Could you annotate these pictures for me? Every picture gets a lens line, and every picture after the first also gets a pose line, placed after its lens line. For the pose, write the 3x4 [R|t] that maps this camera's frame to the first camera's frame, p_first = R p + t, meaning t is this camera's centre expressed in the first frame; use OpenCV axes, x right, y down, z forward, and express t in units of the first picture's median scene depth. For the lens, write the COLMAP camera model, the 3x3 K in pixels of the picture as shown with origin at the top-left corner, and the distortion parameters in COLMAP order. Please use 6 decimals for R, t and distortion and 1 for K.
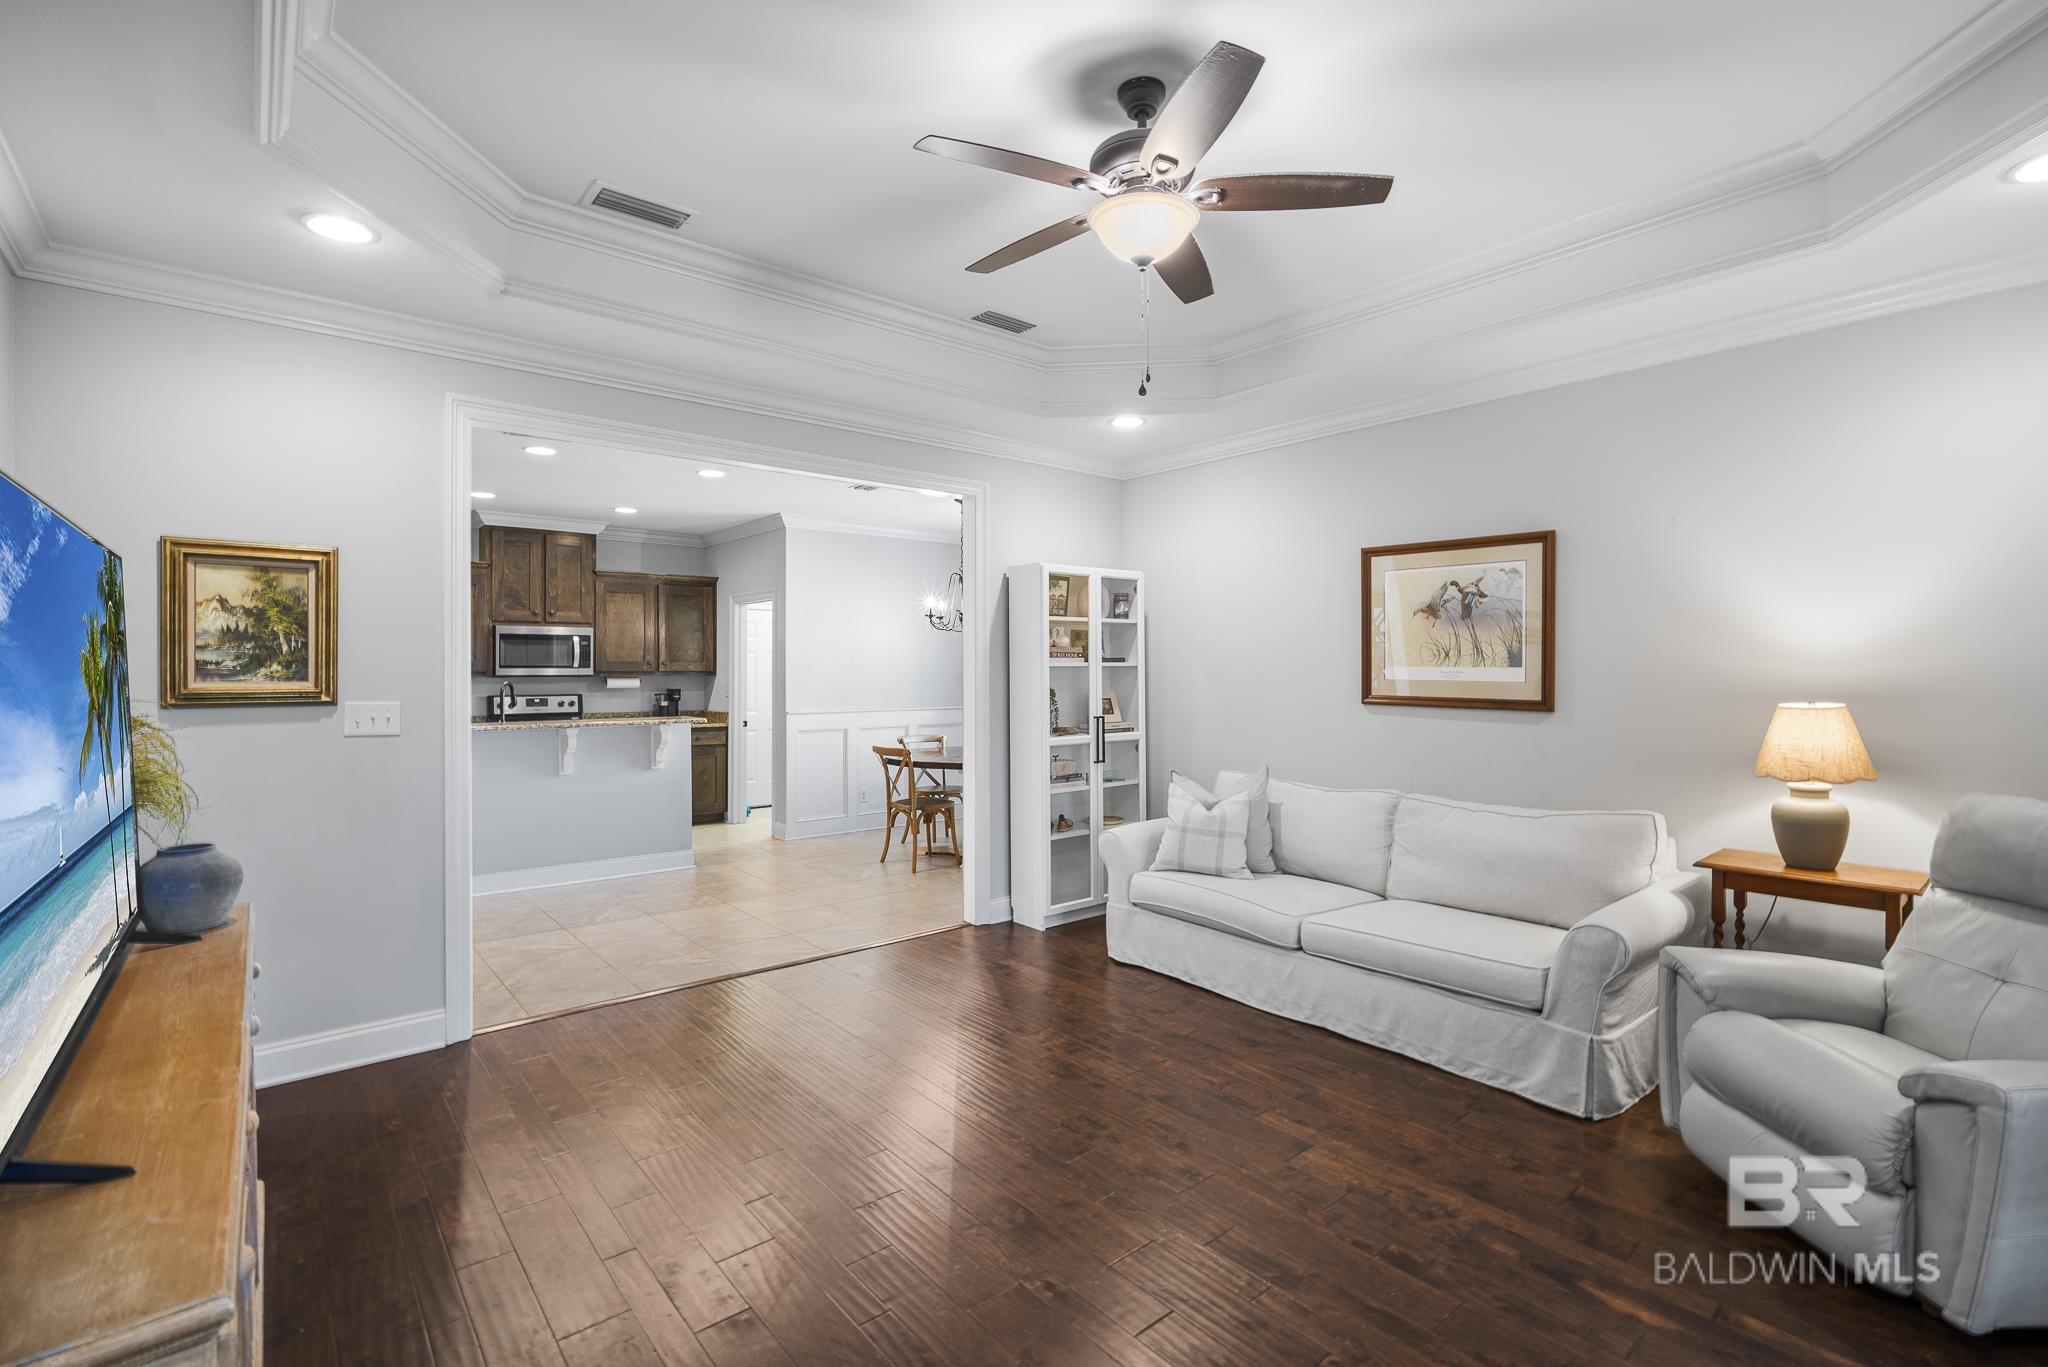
lens RADIAL K [[910.2, 0, 1025.2], [0, 910.2, 674.8], [0, 0, 1]] dist [-0.007408, 0.000194]
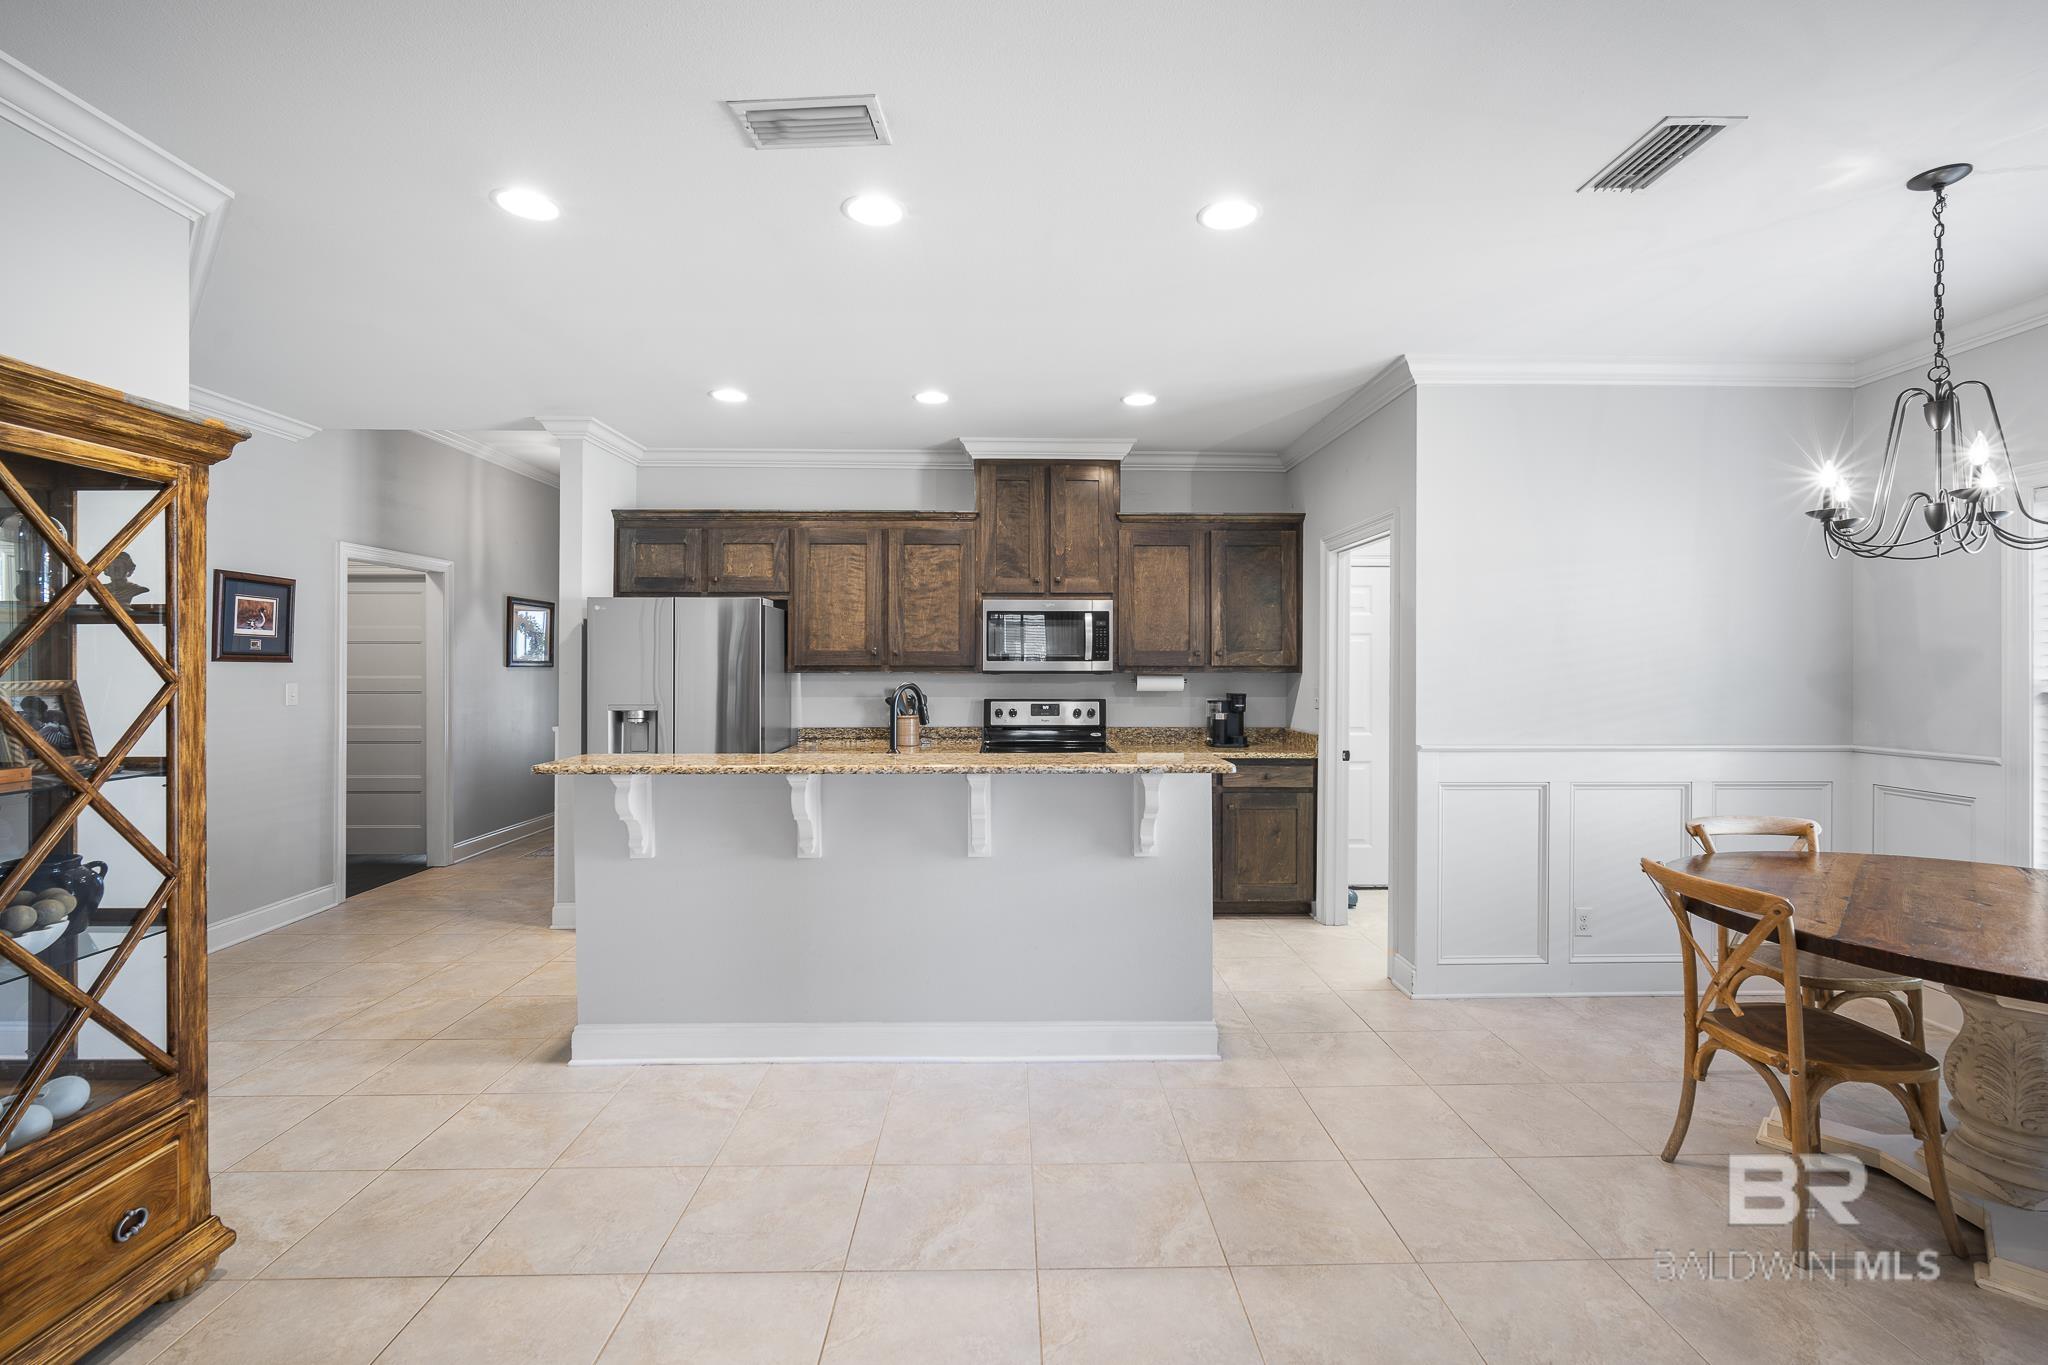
lens RADIAL K [[910.2, 0, 1025.2], [0, 910.2, 673.8], [0, 0, 1]] dist [-0.007408, 0.000194]
pose [[0.777662, 0.007860, -0.628634, -0.169440], [-0.004759, 0.999967, 0.006615, -0.003204], [0.628665, -0.002153, 0.777673, 0.695861]]
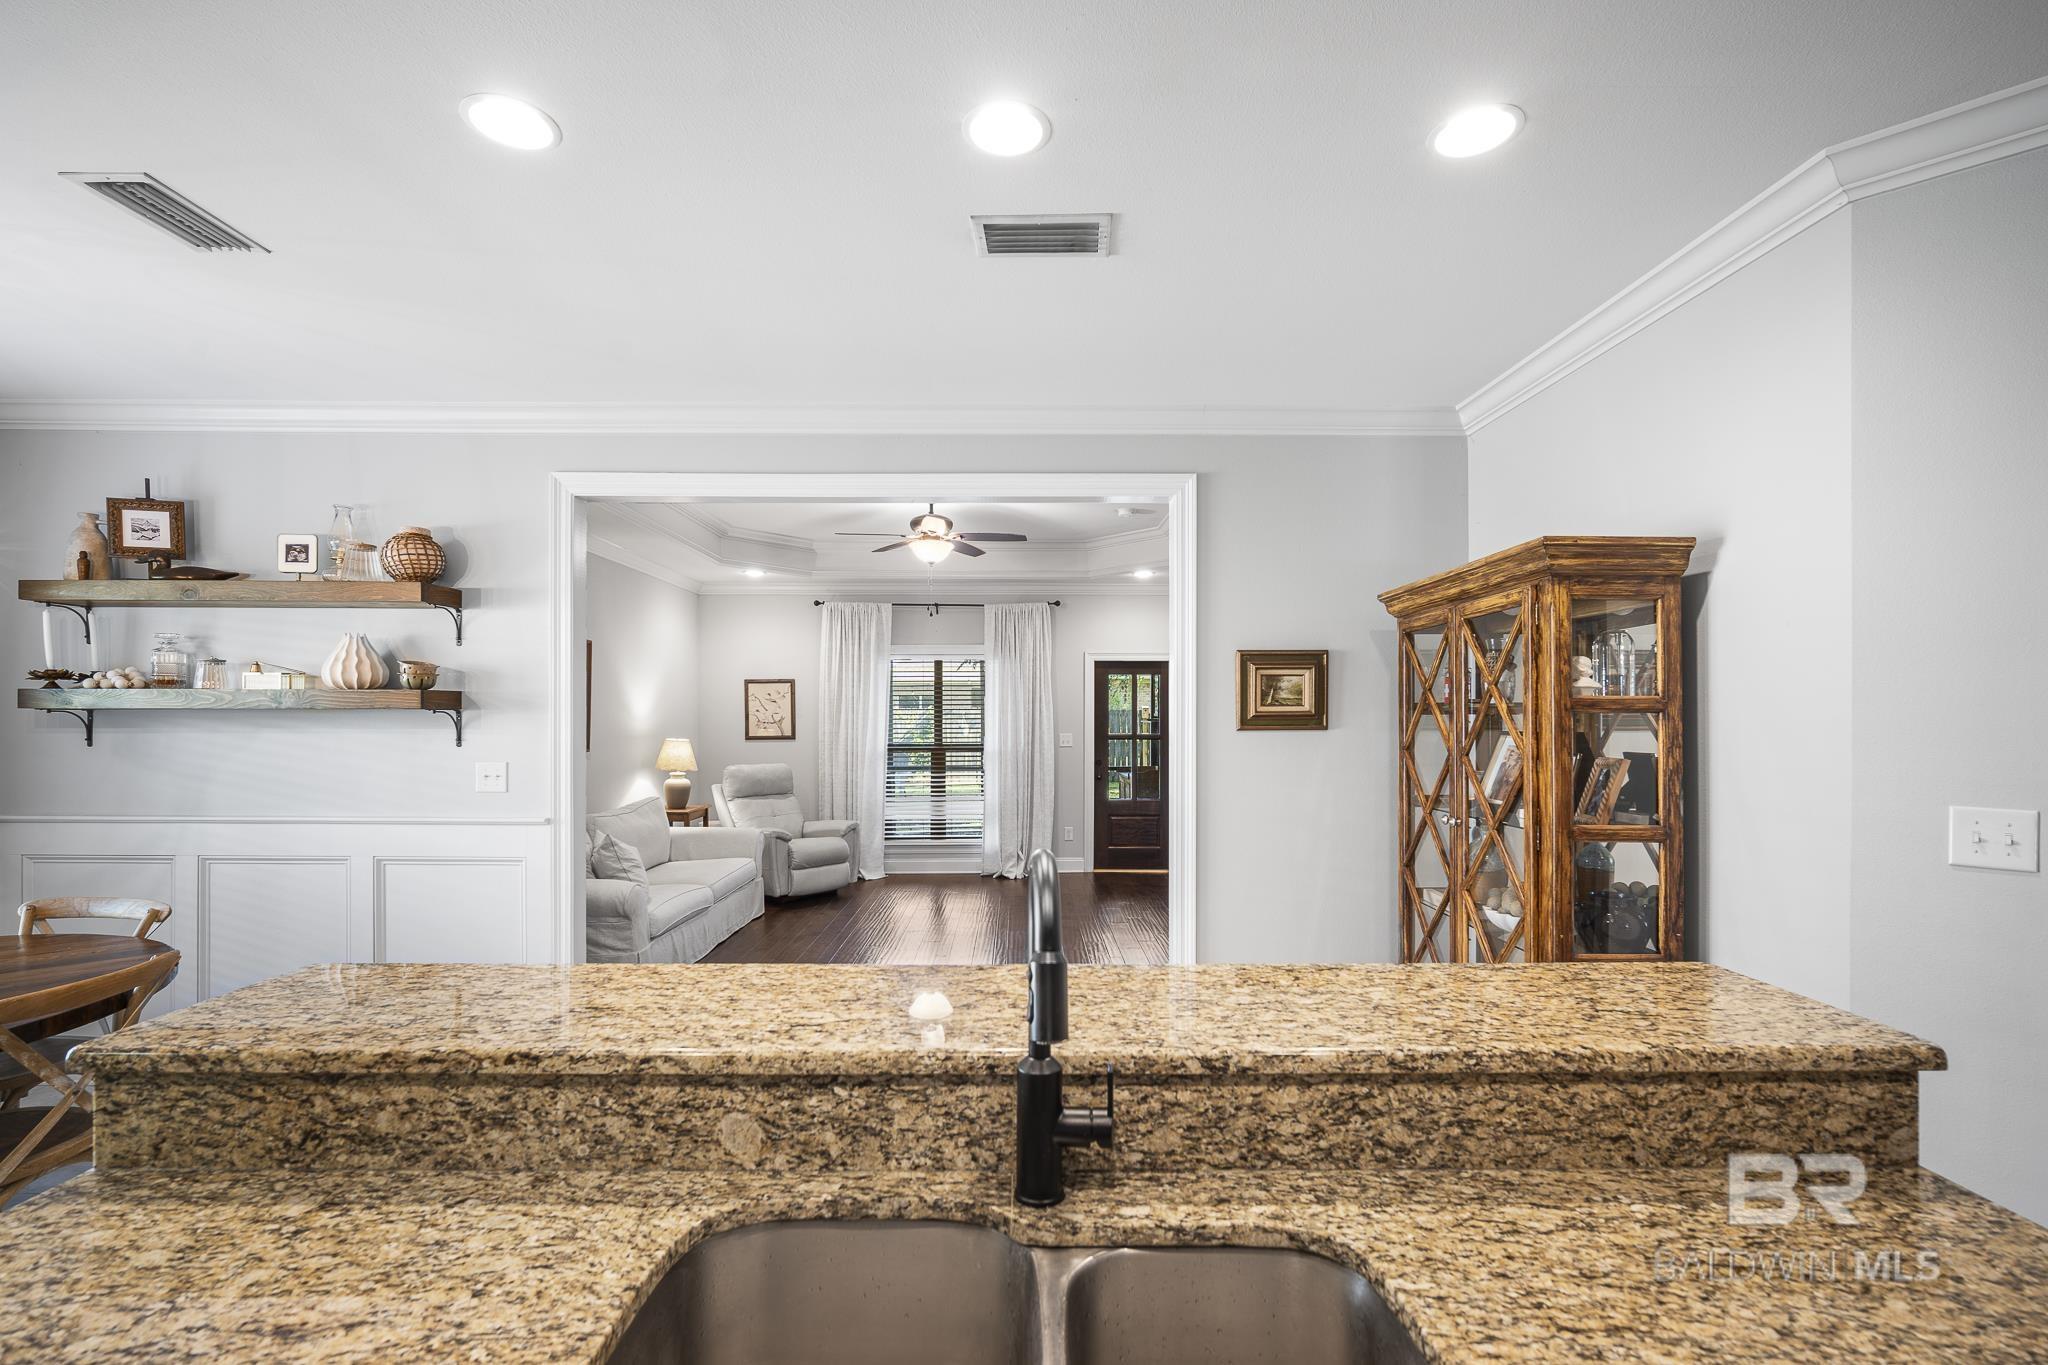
lens RADIAL K [[900.0, 0, 1022.5], [0, 900.0, 708.5], [0, 0, 1]] dist [-0.000756, 0.000184]
pose [[-0.766272, 0.006373, 0.642484, -0.804158], [0.003617, 0.999978, -0.005606, -0.021277], [-0.642506, -0.001972, -0.766278, 1.327784]]
